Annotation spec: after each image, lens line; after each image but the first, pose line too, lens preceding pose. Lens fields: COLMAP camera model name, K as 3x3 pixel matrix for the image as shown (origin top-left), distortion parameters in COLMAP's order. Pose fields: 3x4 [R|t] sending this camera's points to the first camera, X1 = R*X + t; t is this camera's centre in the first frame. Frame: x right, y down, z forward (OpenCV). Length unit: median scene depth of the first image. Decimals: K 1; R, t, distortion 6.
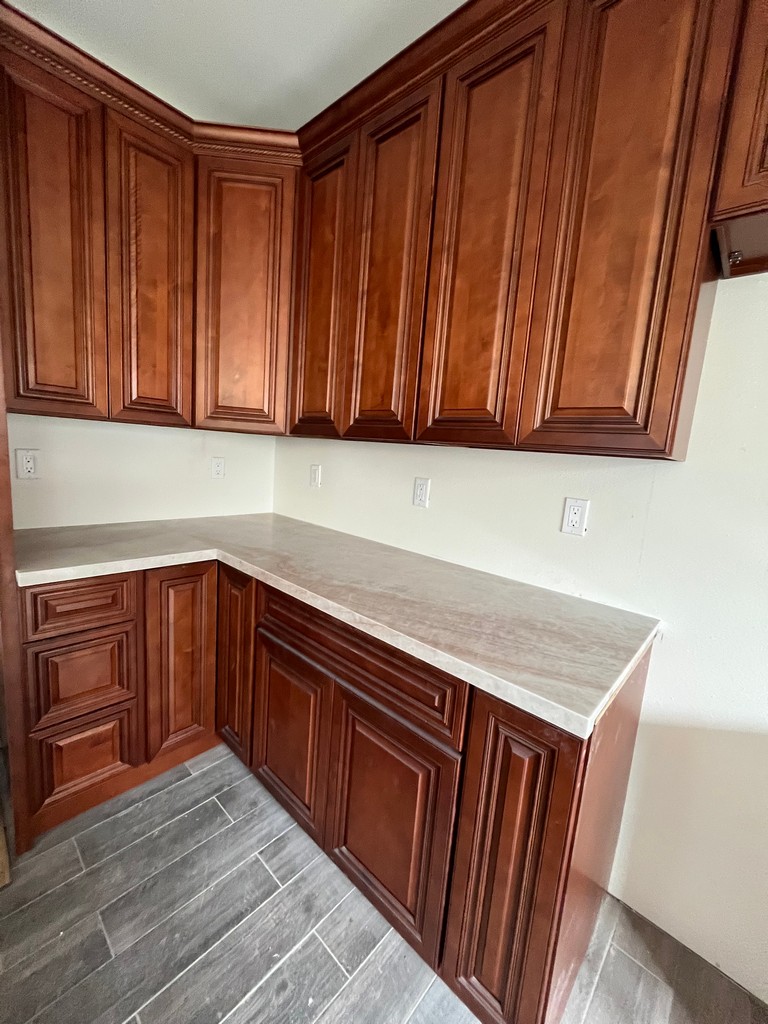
lens RADIAL K [[413.4, 0, 384.0], [0, 413.4, 512.0], [0, 0, 1]] dist [-0.003231, -0.000566]
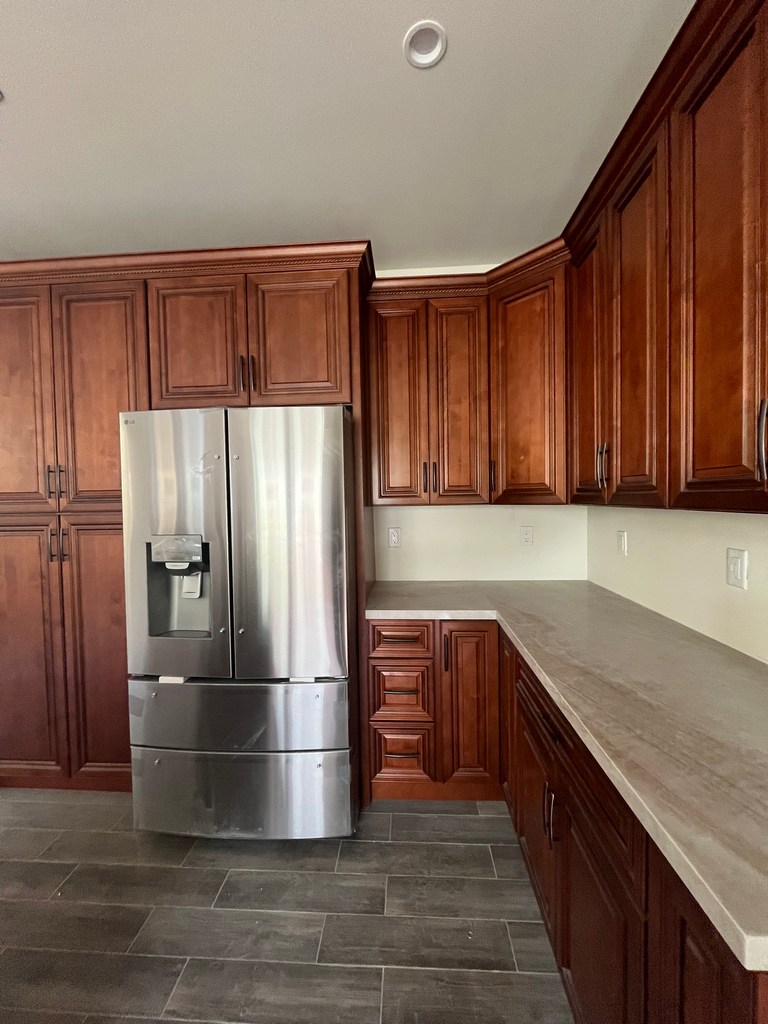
lens RADIAL K [[413.4, 0, 384.0], [0, 413.4, 512.0], [0, 0, 1]] dist [-0.003231, -0.000566]
pose [[0.628305, -0.059044, -0.775723, 0.330507], [-0.048390, 0.992219, -0.114717, -0.037707], [0.776460, 0.109615, 0.620559, 0.026147]]
